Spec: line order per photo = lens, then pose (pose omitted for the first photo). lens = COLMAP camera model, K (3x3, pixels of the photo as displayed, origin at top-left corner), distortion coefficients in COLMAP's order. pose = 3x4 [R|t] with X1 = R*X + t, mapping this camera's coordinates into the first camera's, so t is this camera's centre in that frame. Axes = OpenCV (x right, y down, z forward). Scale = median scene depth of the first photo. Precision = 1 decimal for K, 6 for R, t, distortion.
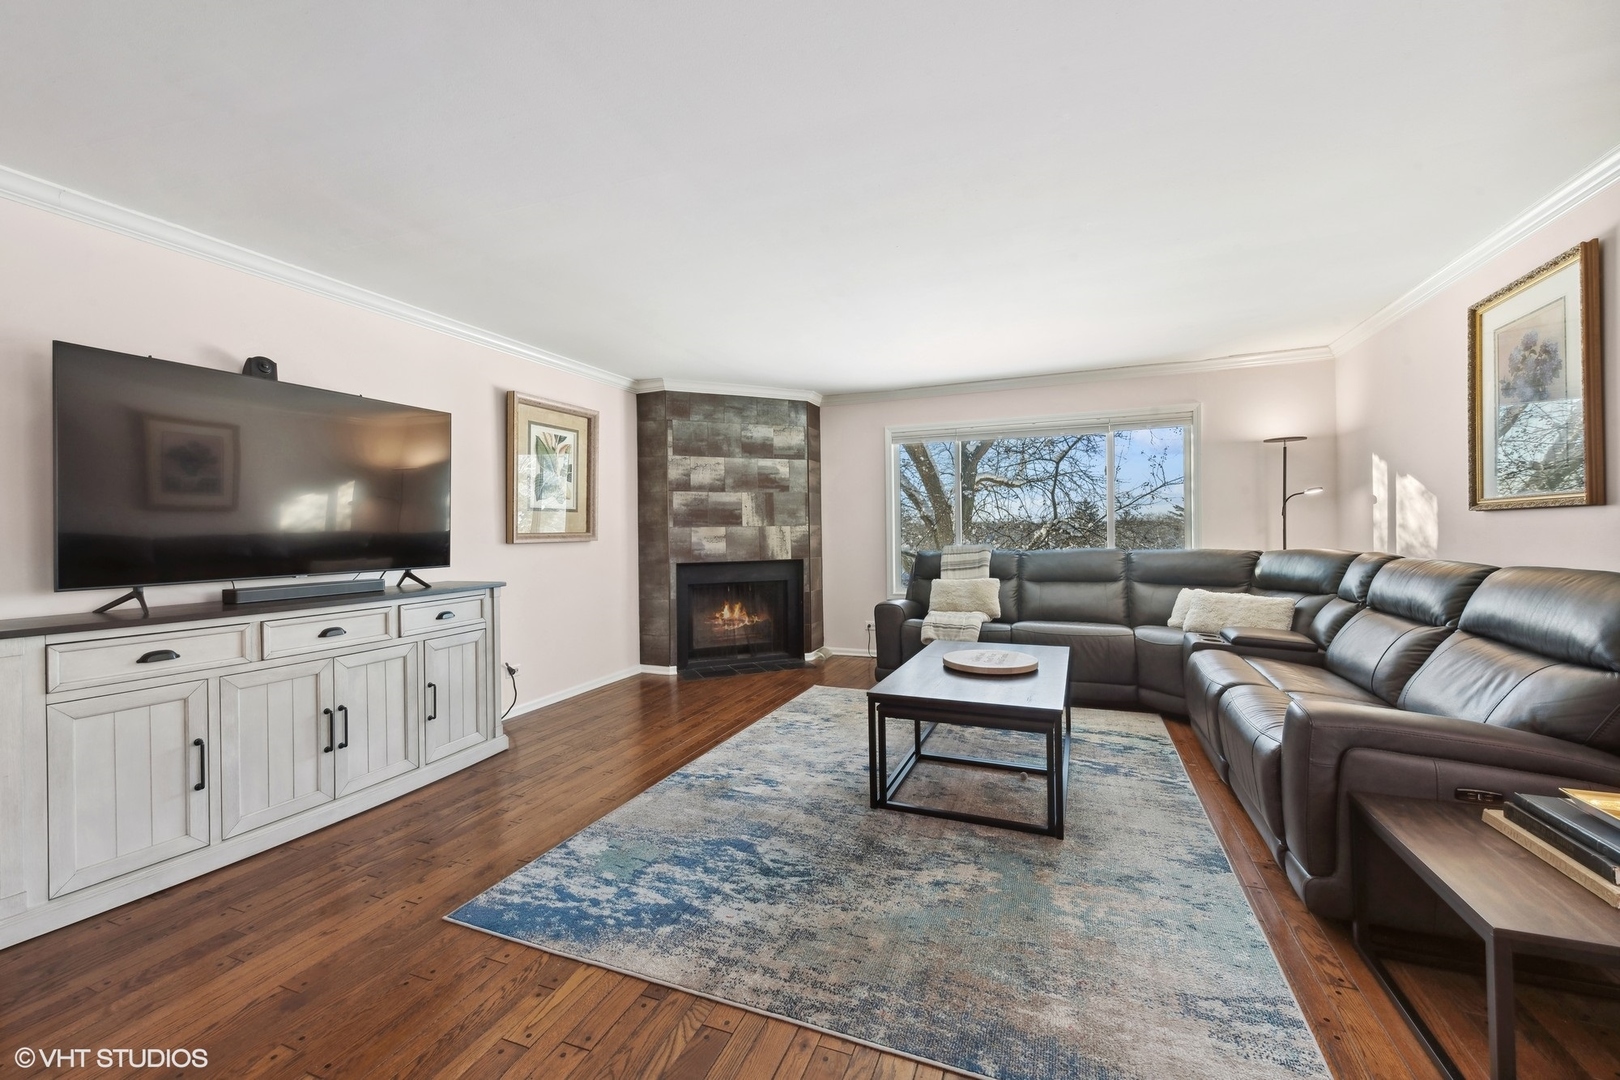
lens RADIAL K [[637.8, 0, 817.3], [0, 637.8, 534.3], [0, 0, 1]] dist [0.003248, -0.000854]
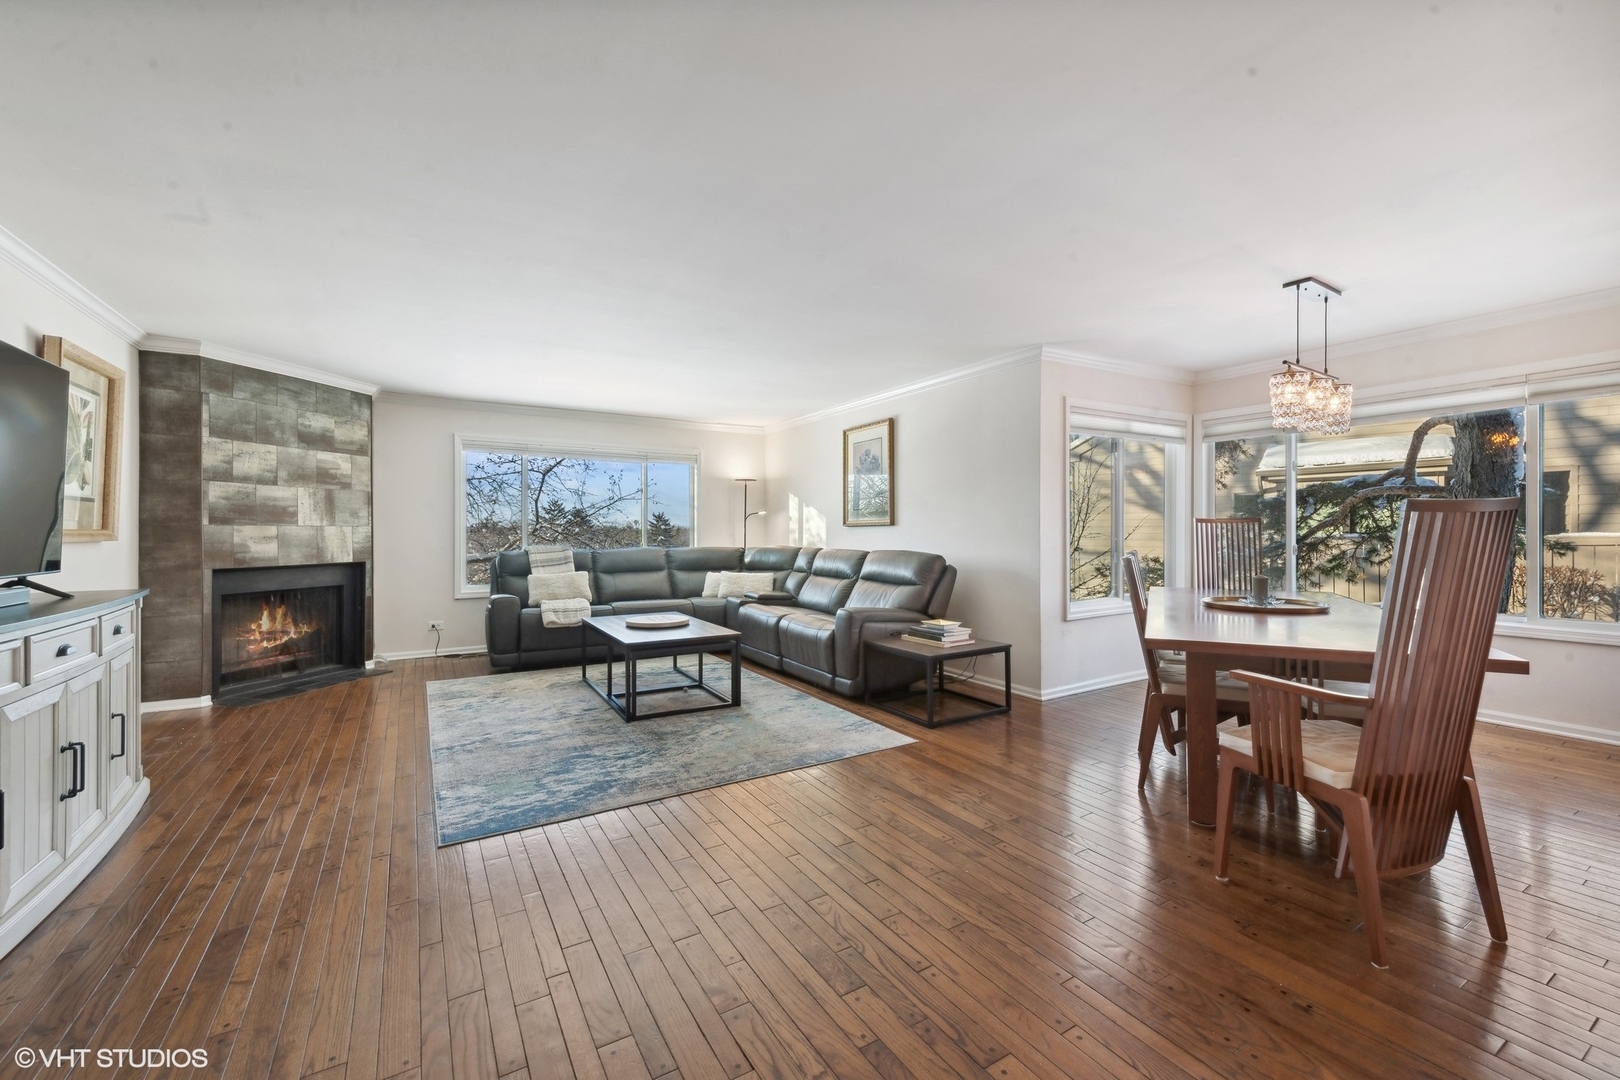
lens RADIAL K [[637.8, 0, 805.8], [0, 637.8, 534.2], [0, 0, 1]] dist [0.003248, -0.000854]
pose [[0.614582, 0.010880, 0.788778, -0.442914], [-0.003592, 0.999933, -0.010993, 0.007682], [-0.788845, 0.003923, 0.614580, -0.117225]]
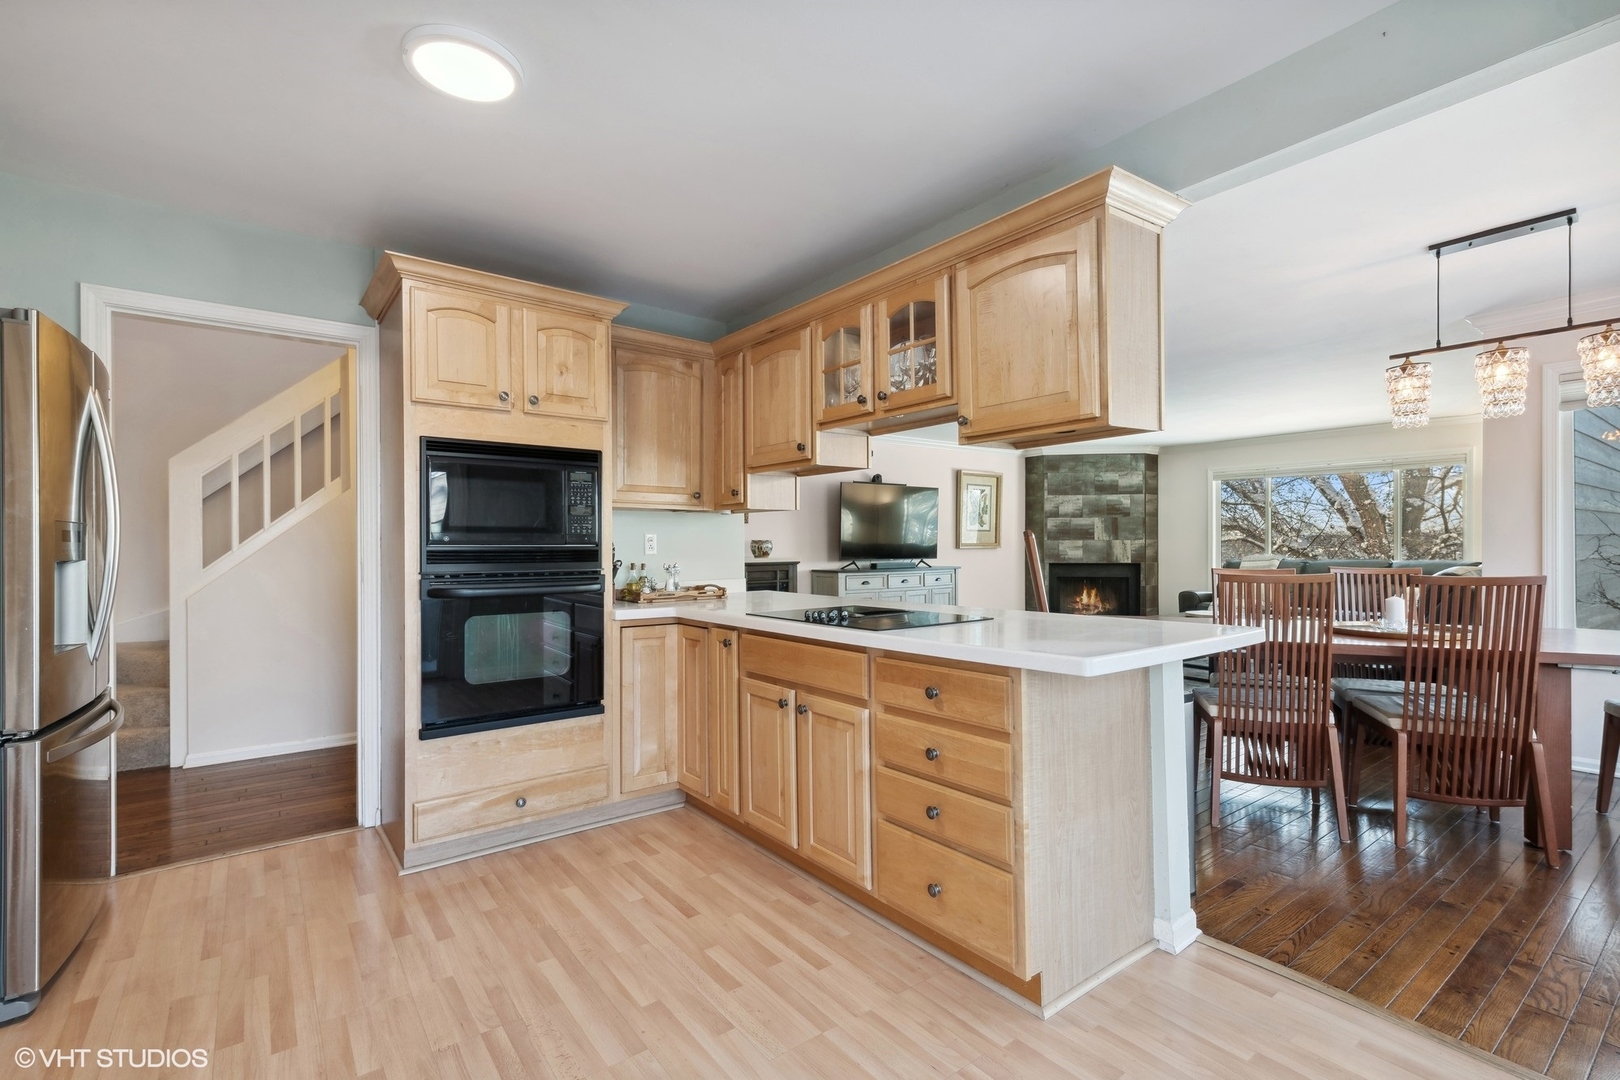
lens RADIAL K [[735.0, 0, 802.5], [0, 735.0, 545.5], [0, 0, 1]] dist [0.007796, -0.000658]
pose [[0.839205, 0.014811, -0.543614, 0.289102], [-0.012500, 0.999890, 0.007946, -0.005645], [0.543672, 0.000127, 0.839298, -0.973156]]
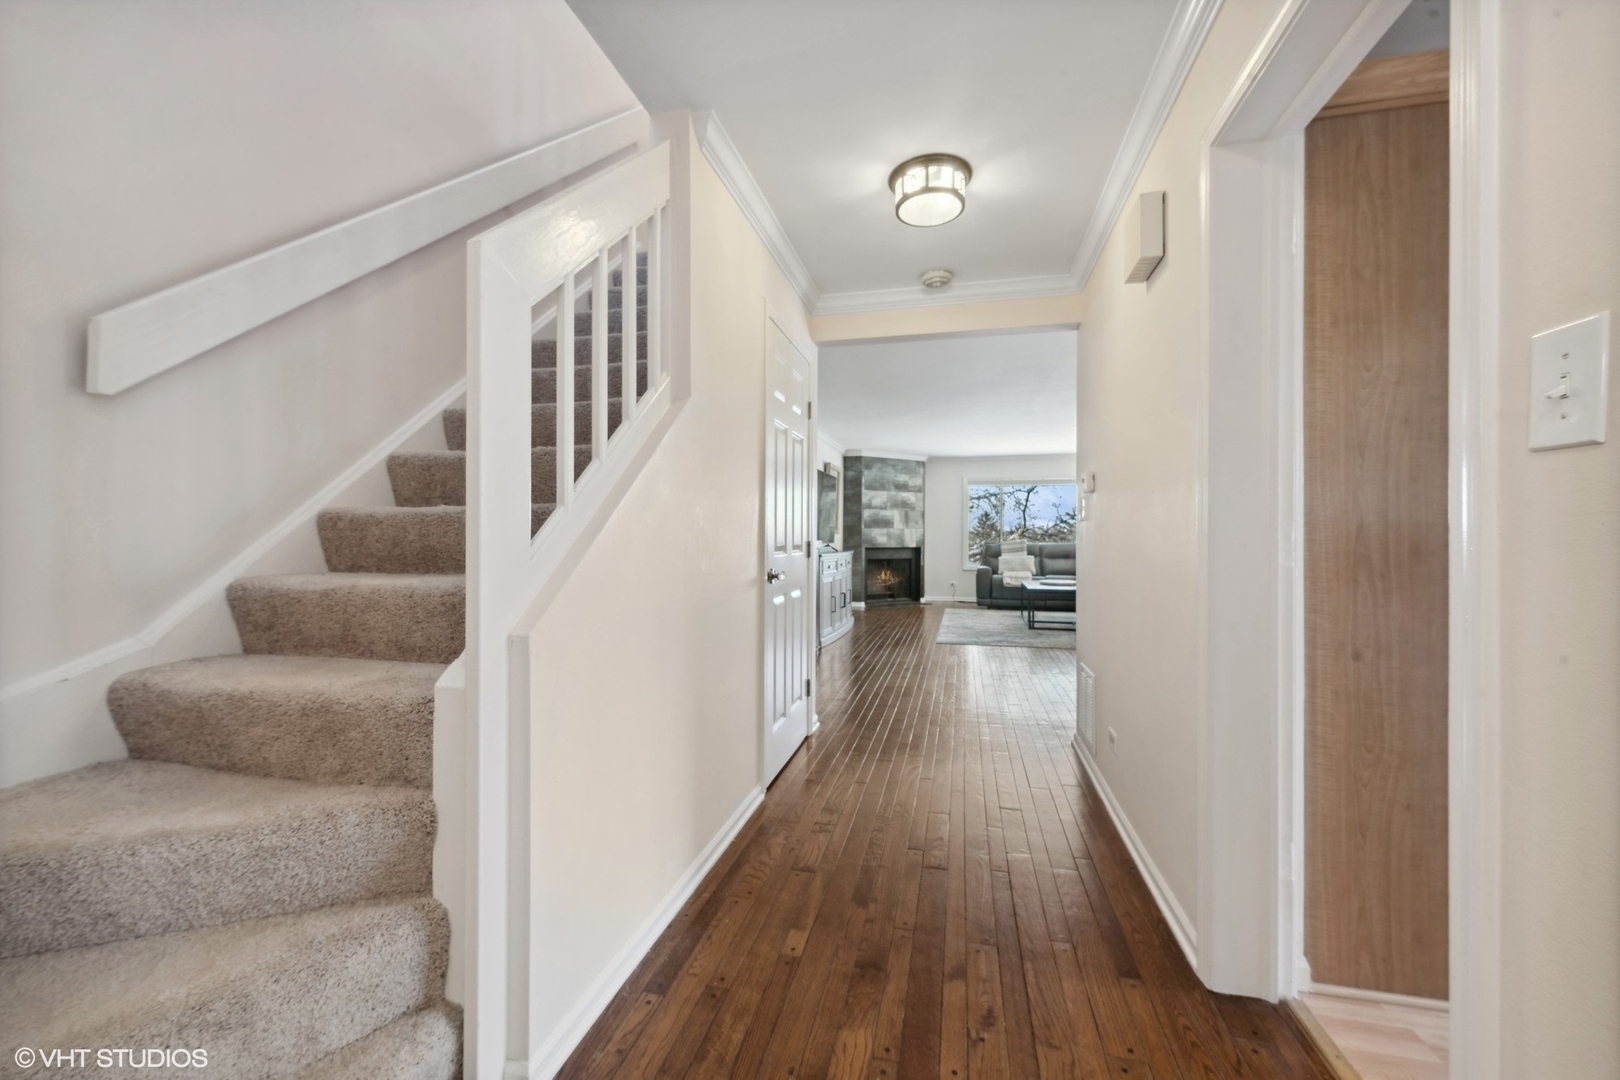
lens RADIAL K [[637.8, 0, 838.2], [0, 637.8, 527.7], [0, 0, 1]] dist [0.003248, -0.000854]
pose [[0.987127, 0.019472, 0.158751, -0.661483], [-0.015931, 0.999596, -0.023547, 0.035807], [-0.159145, 0.020715, 0.987038, -0.929783]]
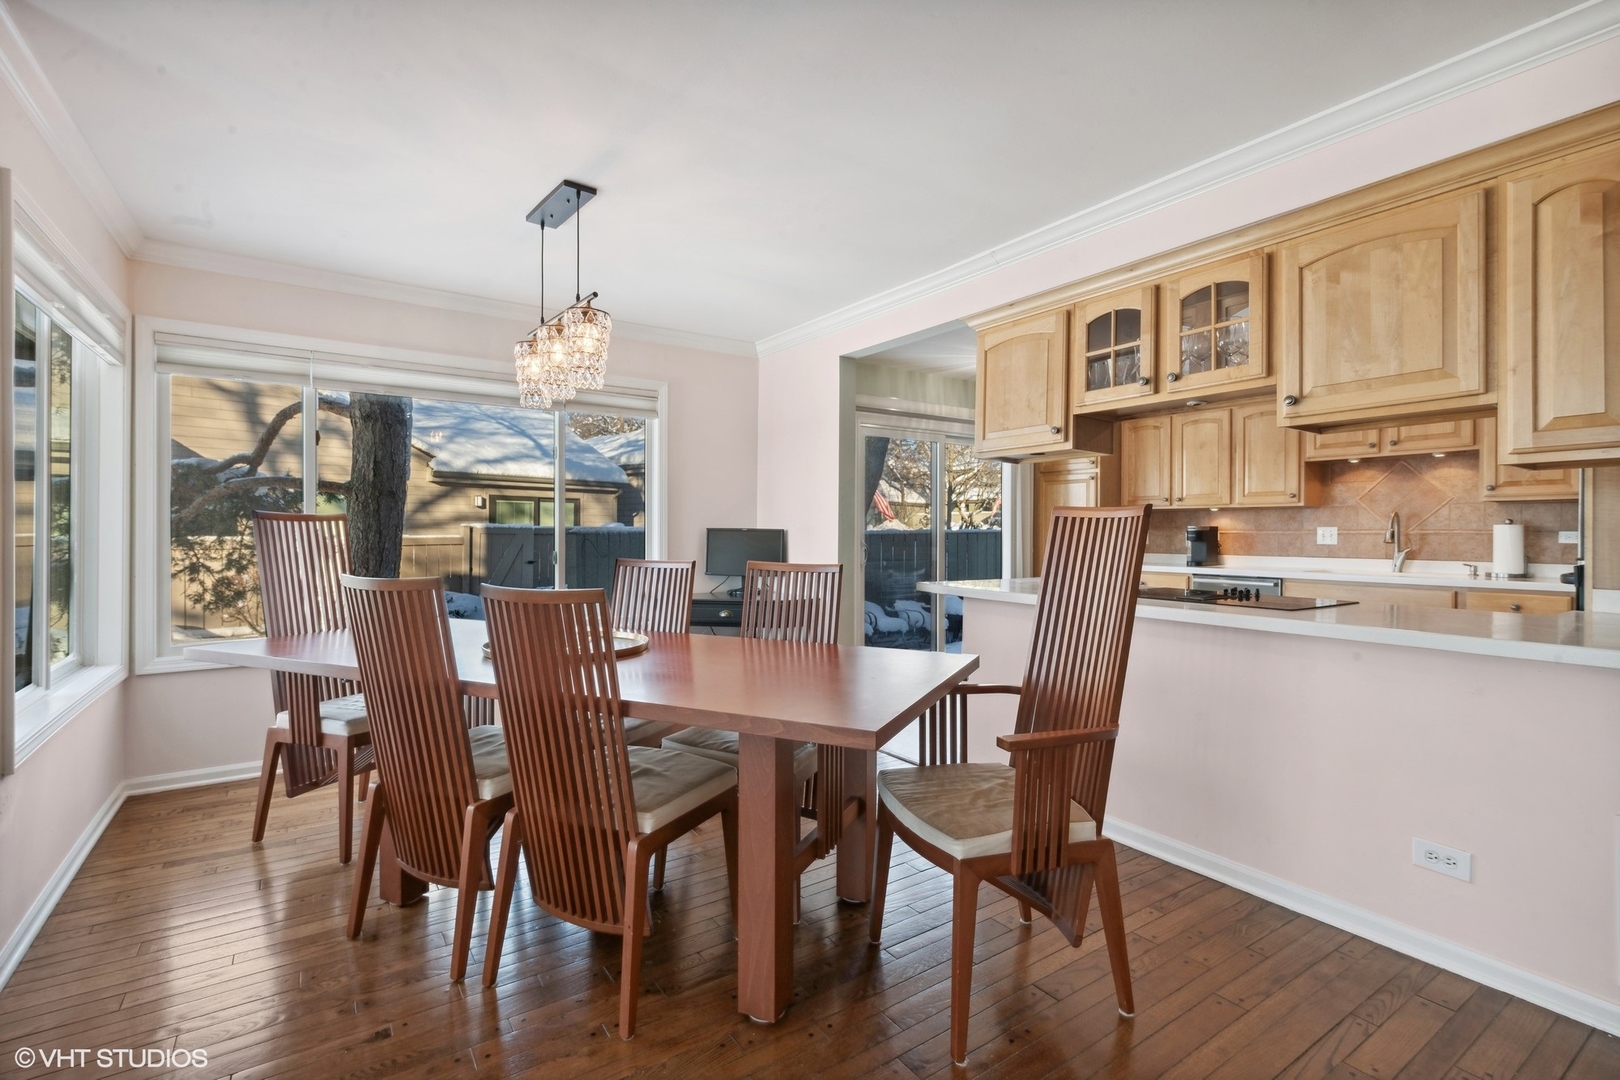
lens RADIAL K [[735.0, 0, 799.4], [0, 735.0, 533.4], [0, 0, 1]] dist [0.007796, -0.000658]
pose [[-0.825225, 0.013435, 0.564644, -0.062090], [0.012077, 0.999908, -0.006141, -0.000366], [-0.564675, 0.001752, -0.825312, 0.234556]]
